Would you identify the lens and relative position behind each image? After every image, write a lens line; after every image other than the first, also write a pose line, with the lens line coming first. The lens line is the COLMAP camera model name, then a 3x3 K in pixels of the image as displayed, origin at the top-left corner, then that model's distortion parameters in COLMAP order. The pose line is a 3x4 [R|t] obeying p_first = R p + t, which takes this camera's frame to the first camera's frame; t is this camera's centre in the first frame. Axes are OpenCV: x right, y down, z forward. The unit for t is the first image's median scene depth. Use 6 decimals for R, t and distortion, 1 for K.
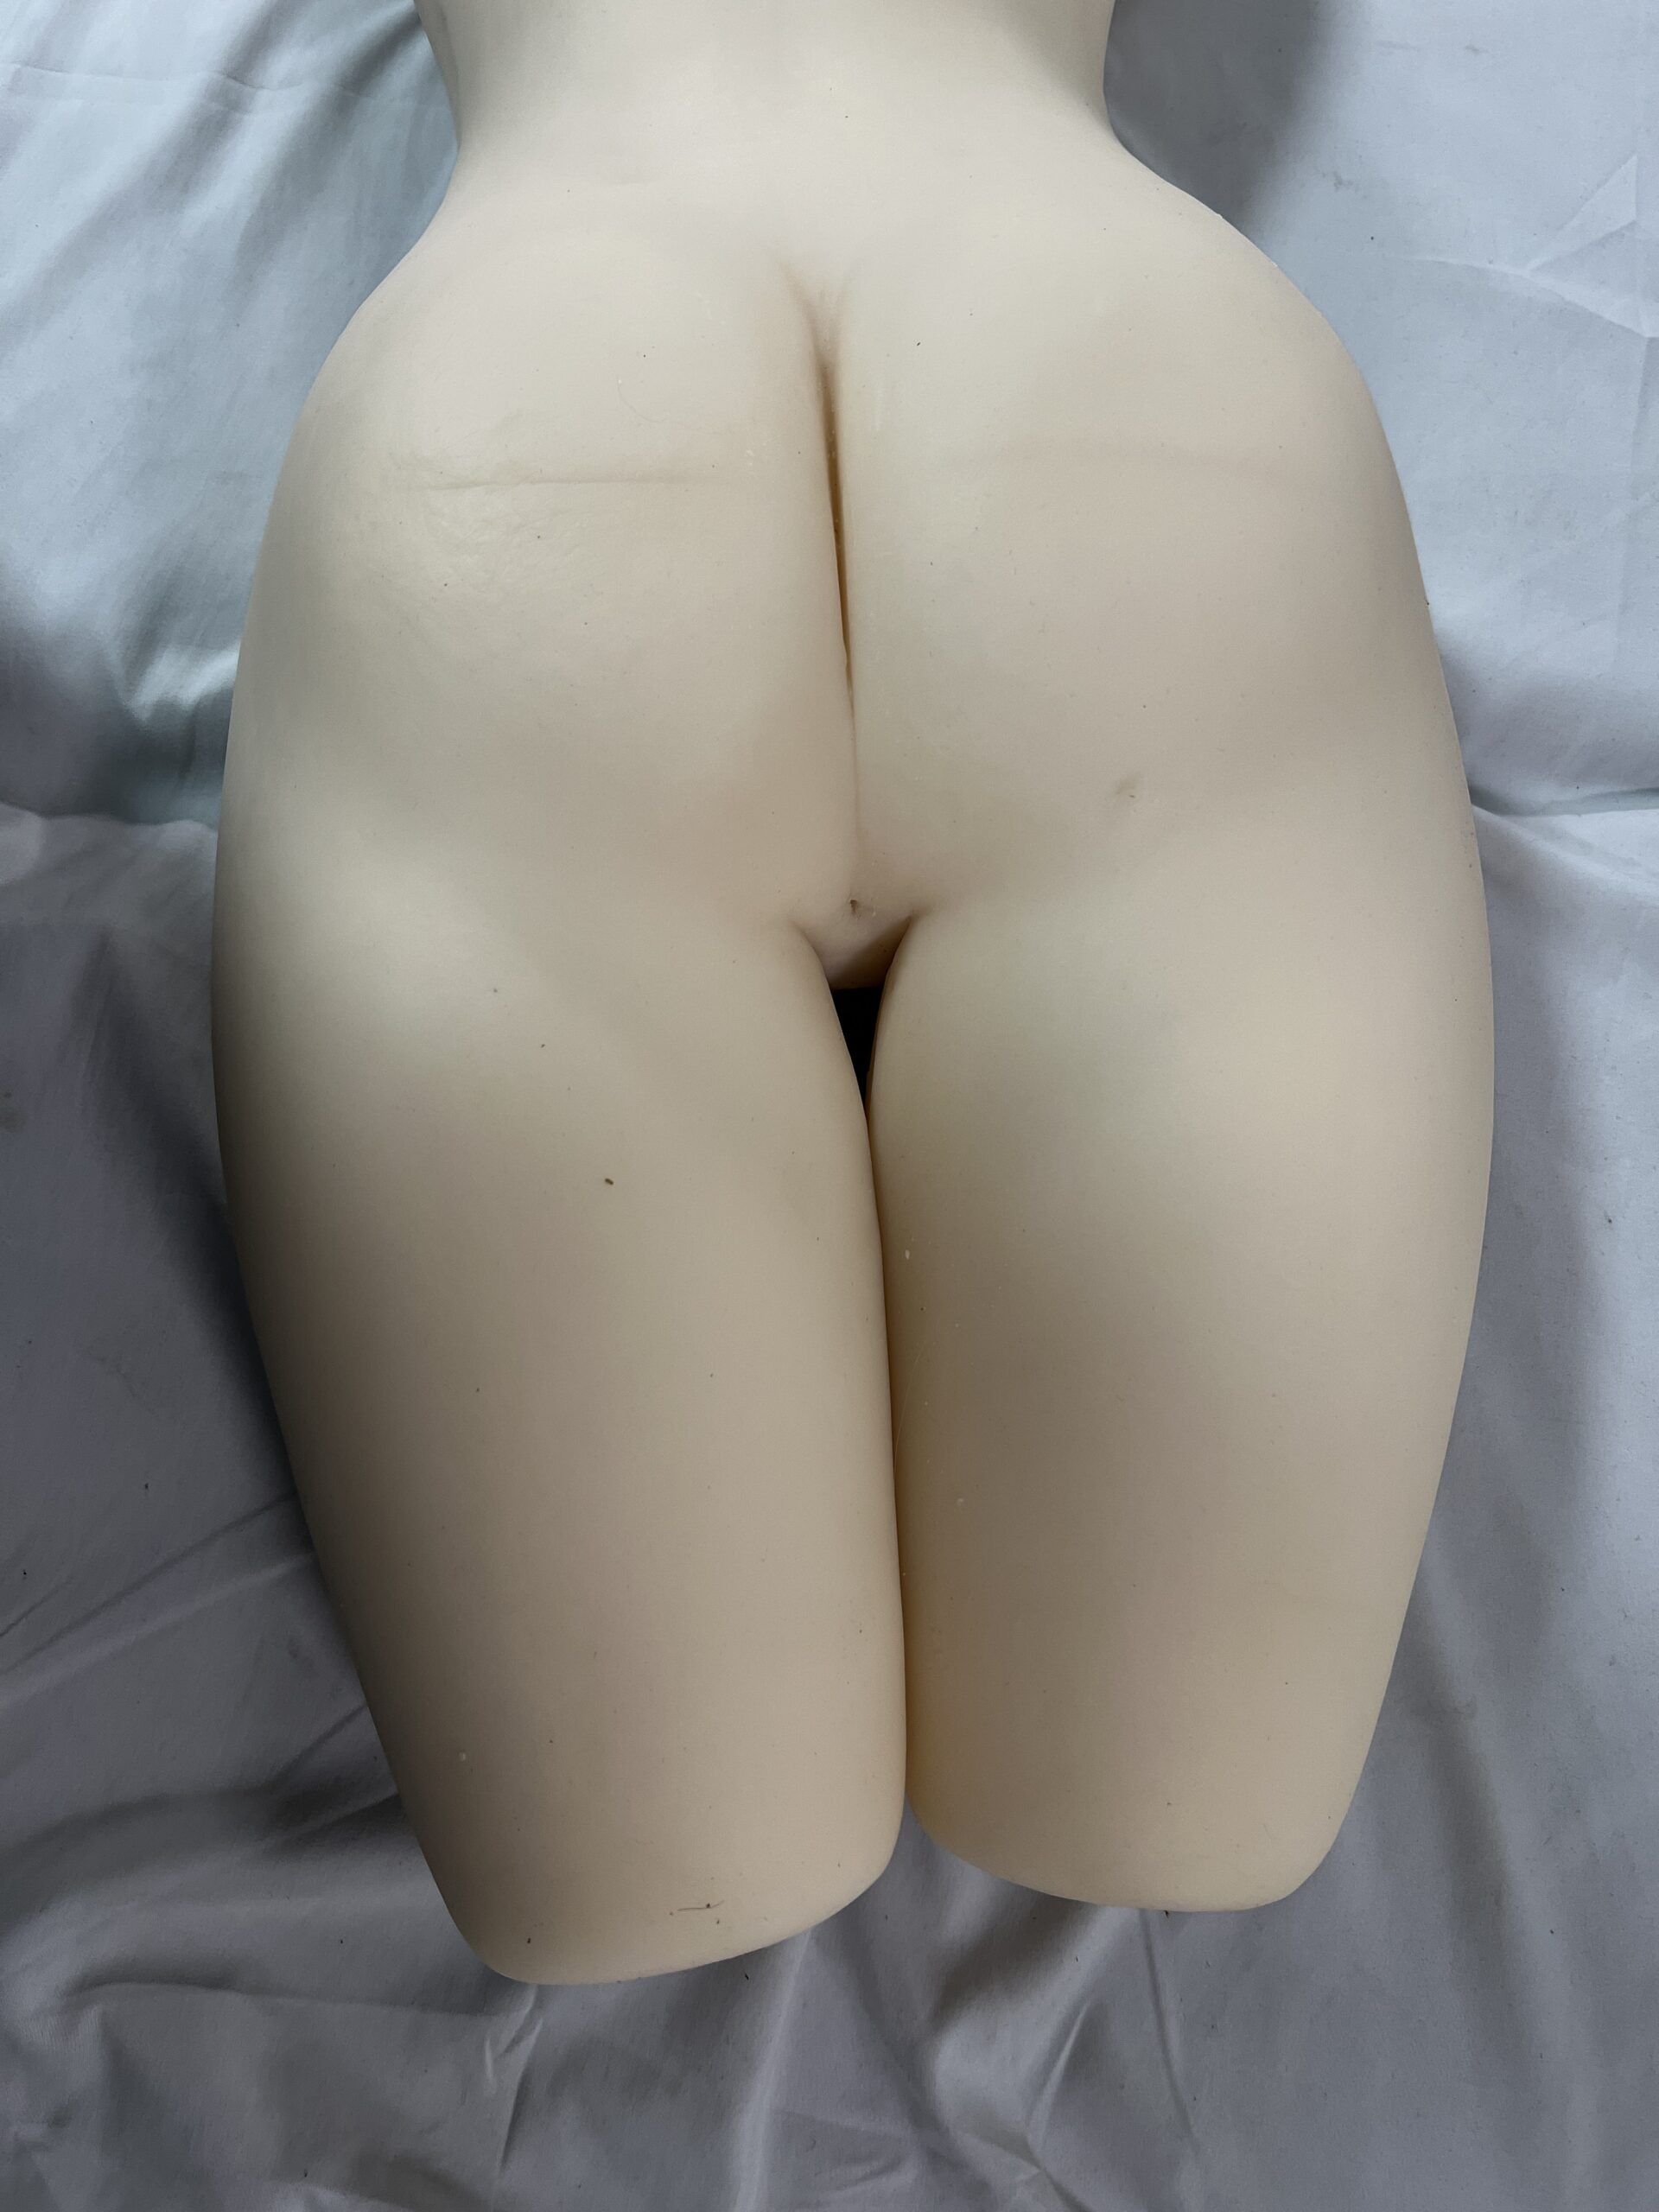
lens RADIAL K [[1655.1, 0, 829.8], [0, 1655.1, 1102.3], [0, 0, 1]] dist [-0.007268, -0.026521]
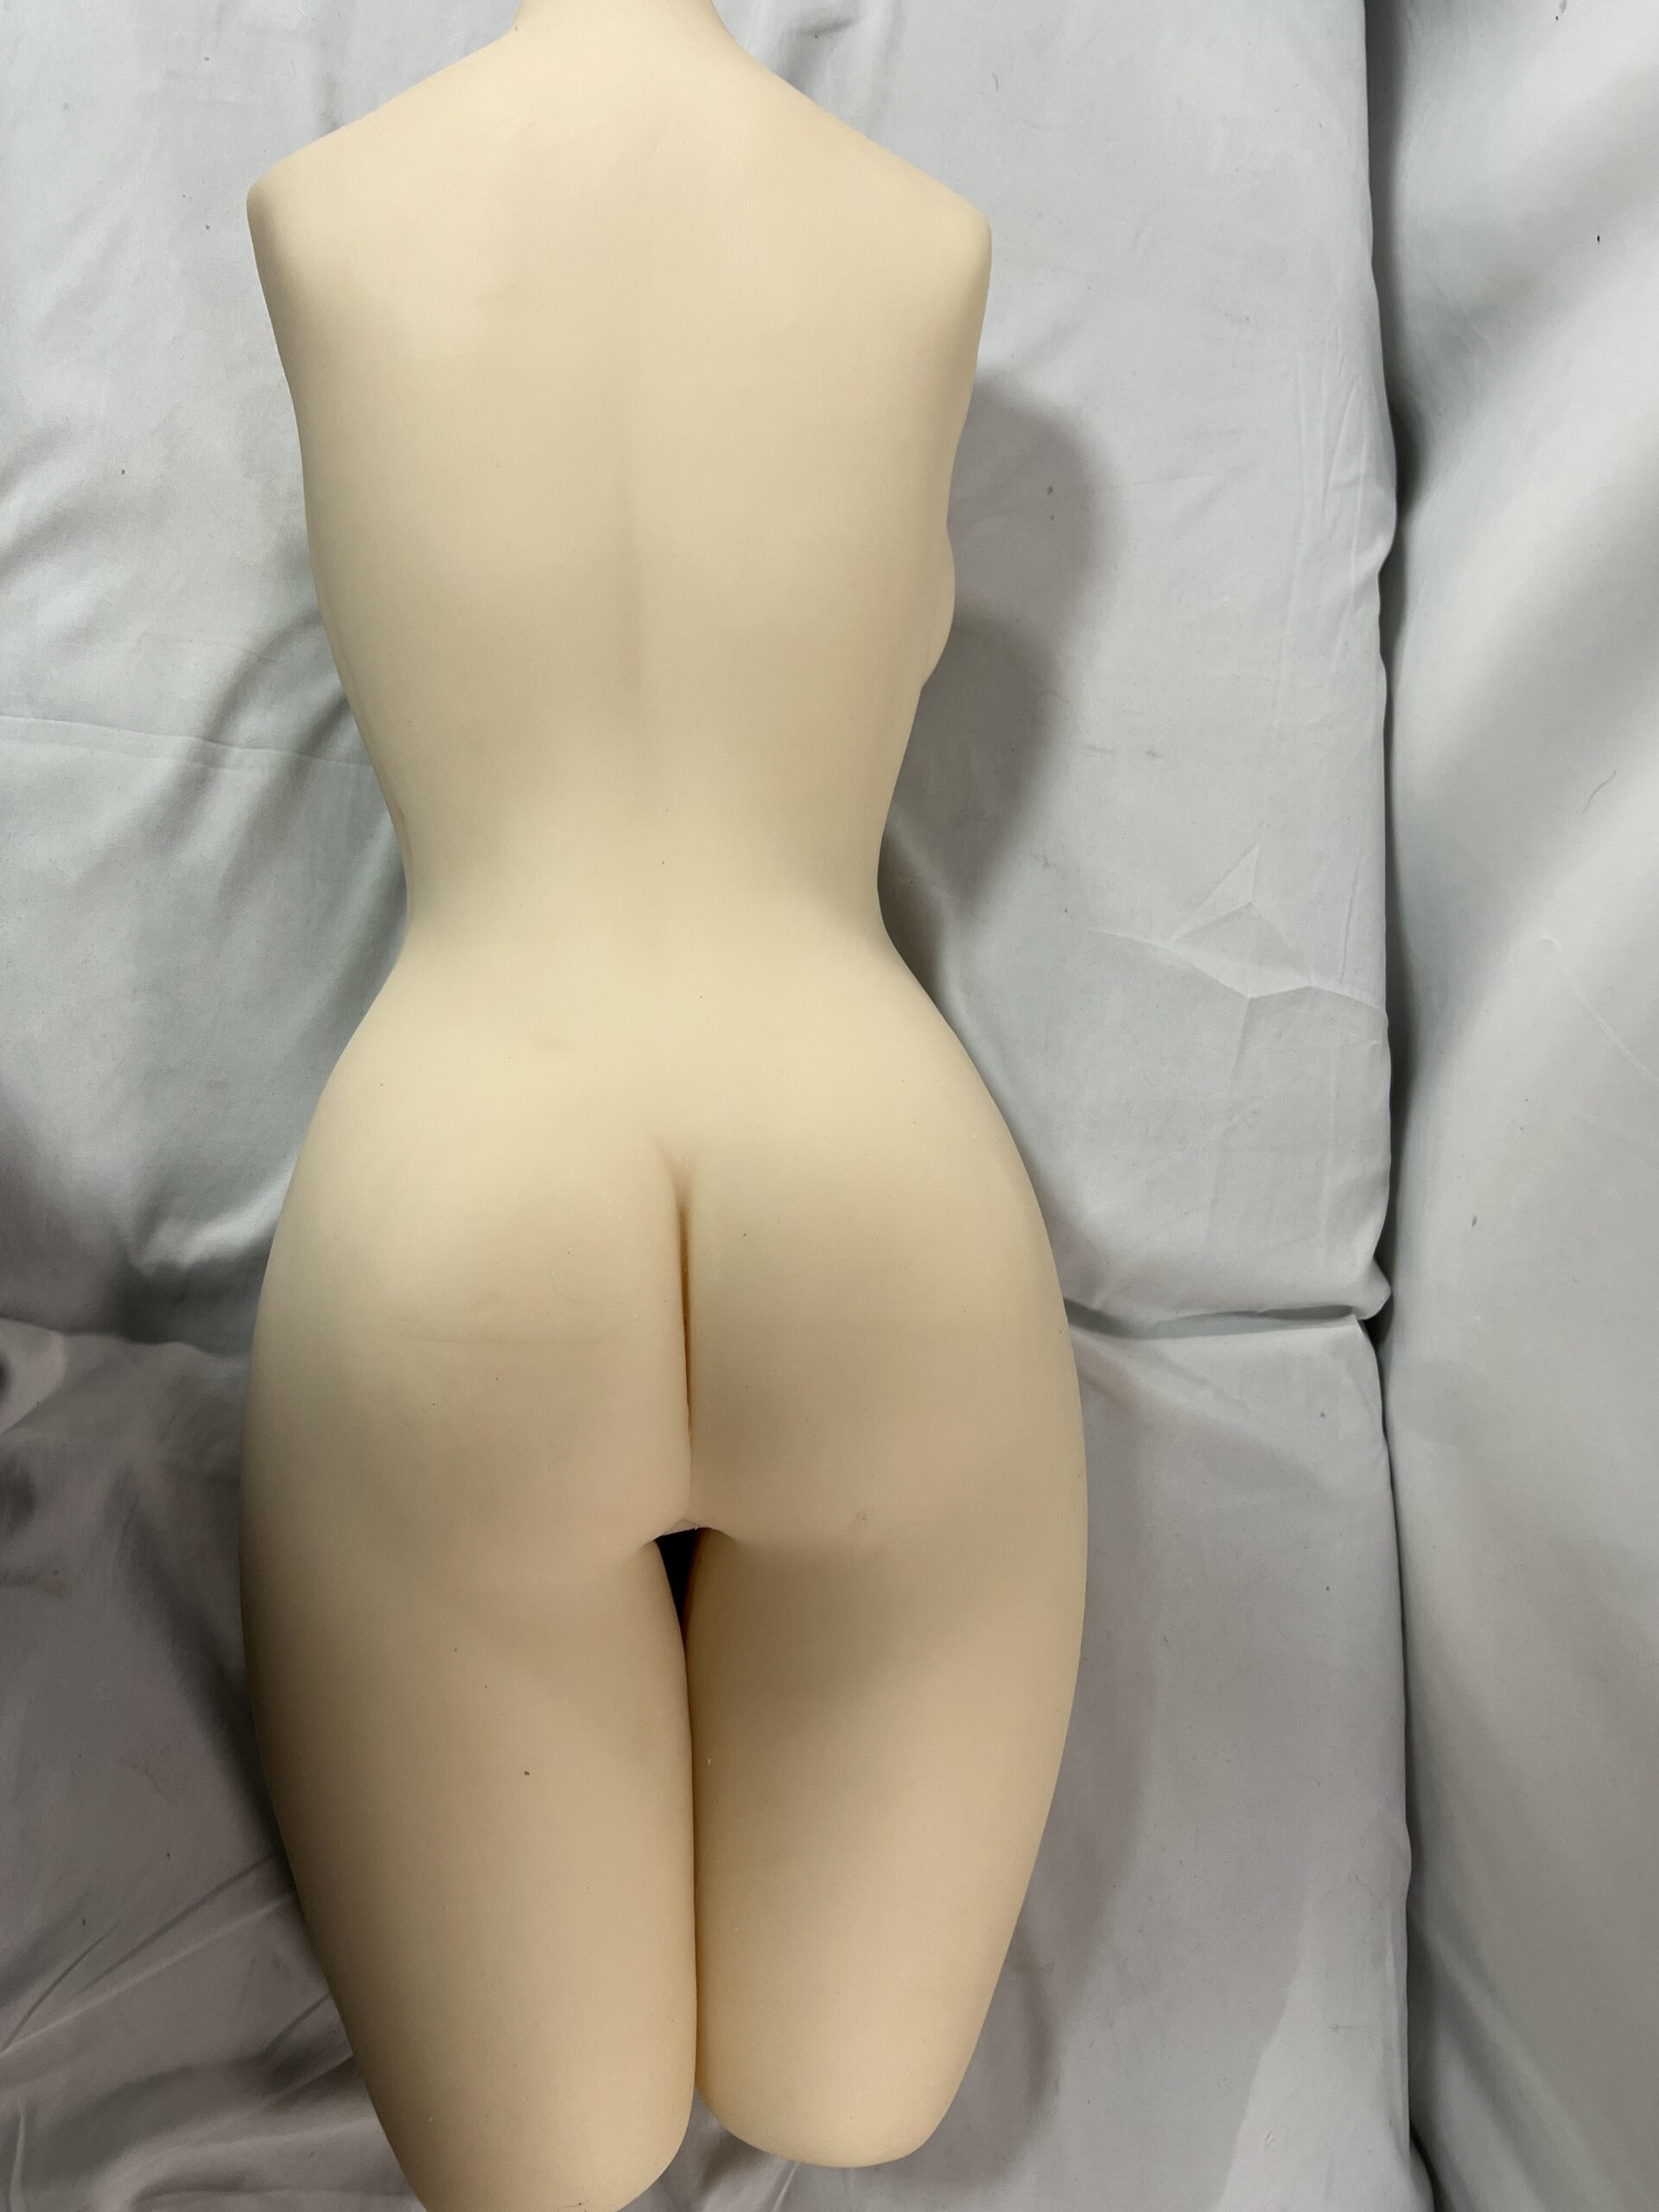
lens RADIAL K [[1655.1, 0, 829.4], [0, 1655.1, 1109.0], [0, 0, 1]] dist [-0.007268, -0.026521]
pose [[0.987696, 0.037780, 0.151755, -0.076465], [-0.052109, 0.994433, 0.091585, -0.503480], [-0.147450, -0.098366, 0.984166, -0.378569]]
